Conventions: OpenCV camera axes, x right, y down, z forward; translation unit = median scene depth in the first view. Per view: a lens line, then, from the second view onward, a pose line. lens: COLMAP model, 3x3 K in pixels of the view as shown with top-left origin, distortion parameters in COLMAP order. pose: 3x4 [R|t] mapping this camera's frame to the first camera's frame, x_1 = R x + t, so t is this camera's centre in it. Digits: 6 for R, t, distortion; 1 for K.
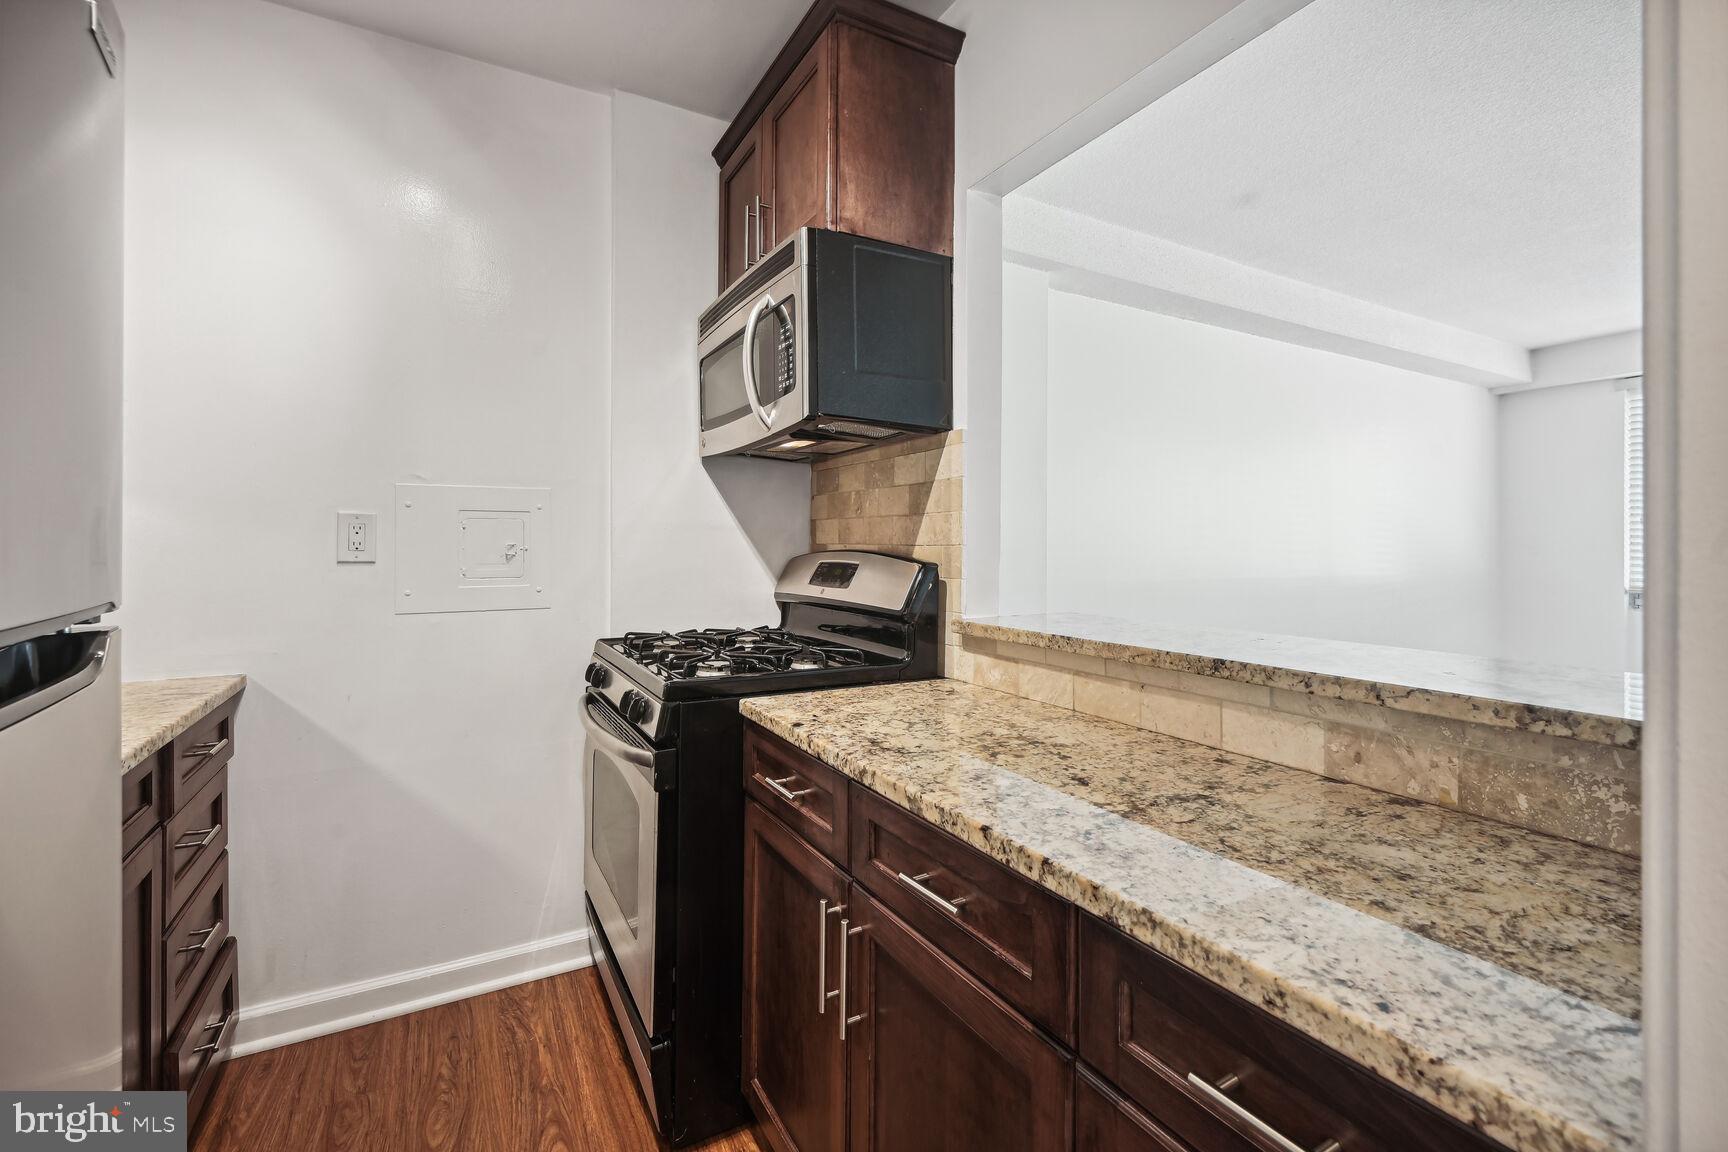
lens RADIAL K [[763.8, 0, 883.5], [0, 763.8, 536.7], [0, 0, 1]] dist [0.000445, -0.000266]
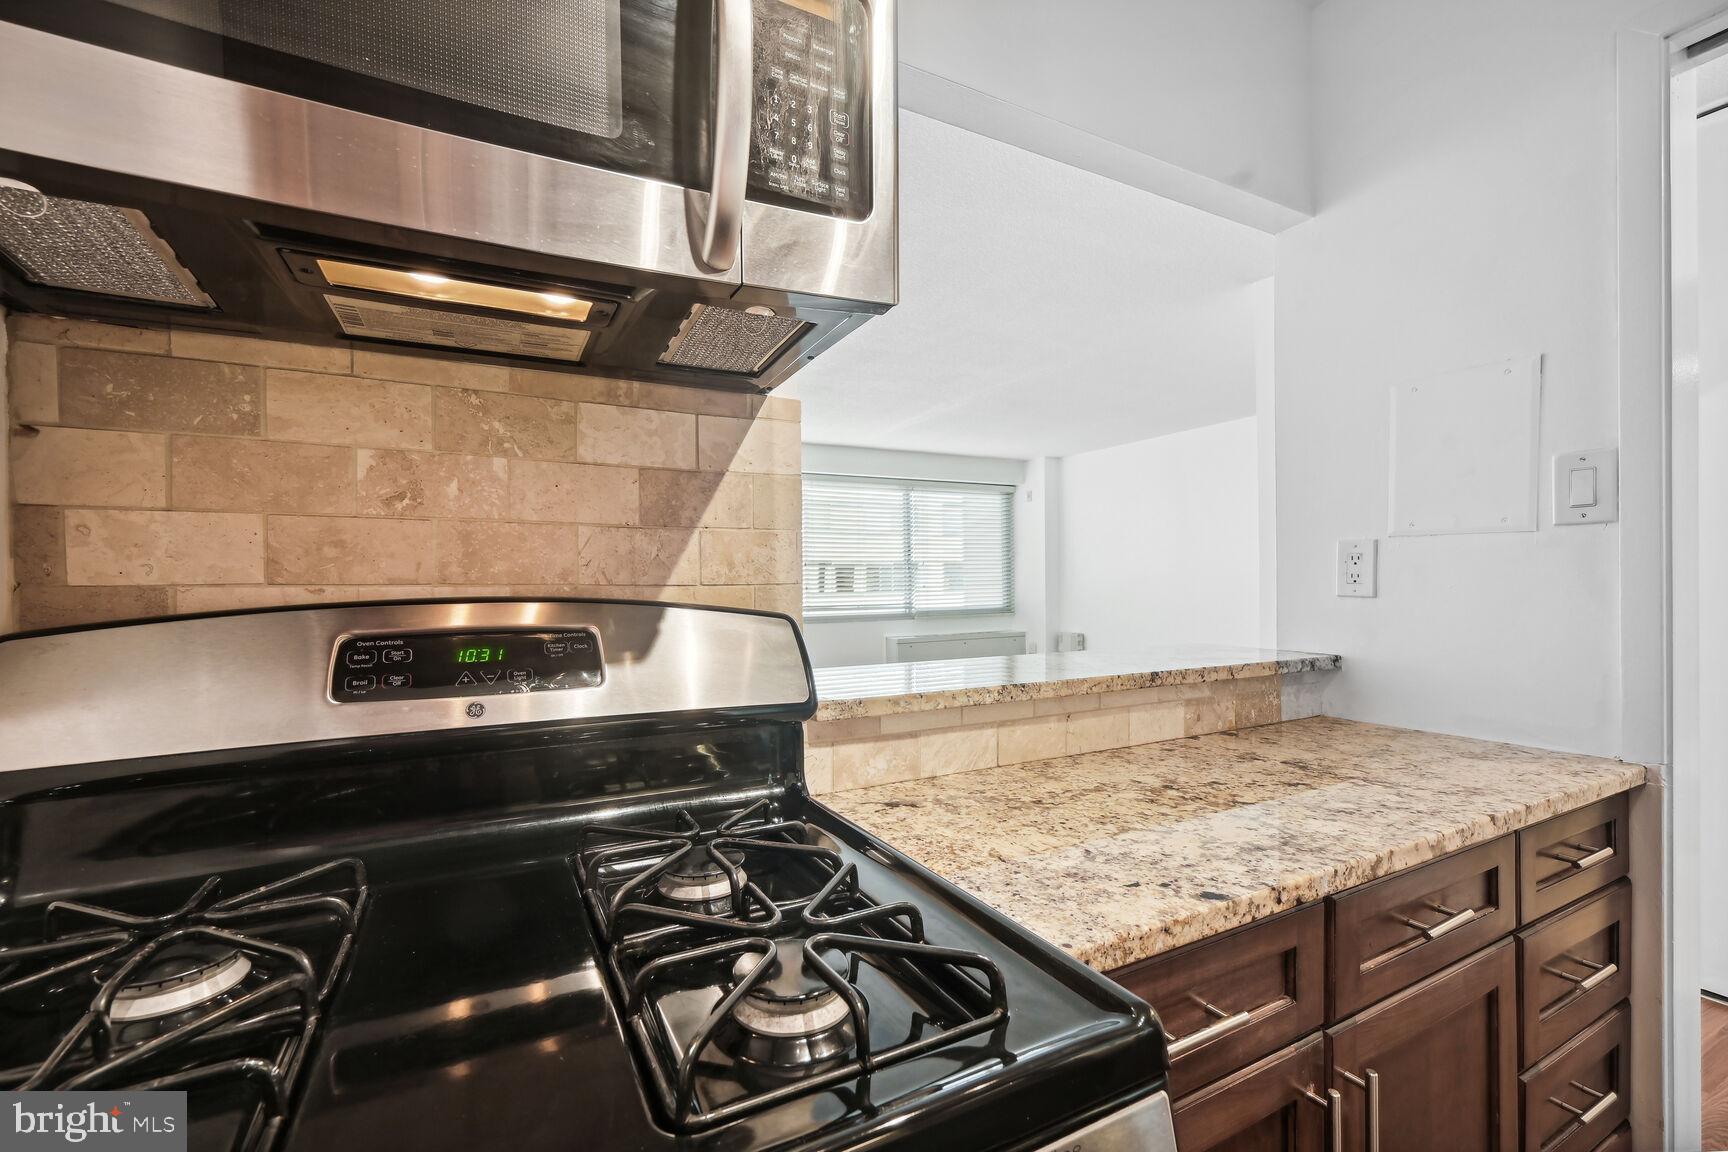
lens RADIAL K [[702.5, 0, 871.3], [0, 702.5, 606.5], [0, 0, 1]] dist [0.000606, -0.000275]
pose [[0.059140, -0.030853, 0.997773, -0.688727], [-0.000323, 0.999522, 0.030926, 0.016538], [-0.998250, -0.002151, 0.059102, 1.312290]]
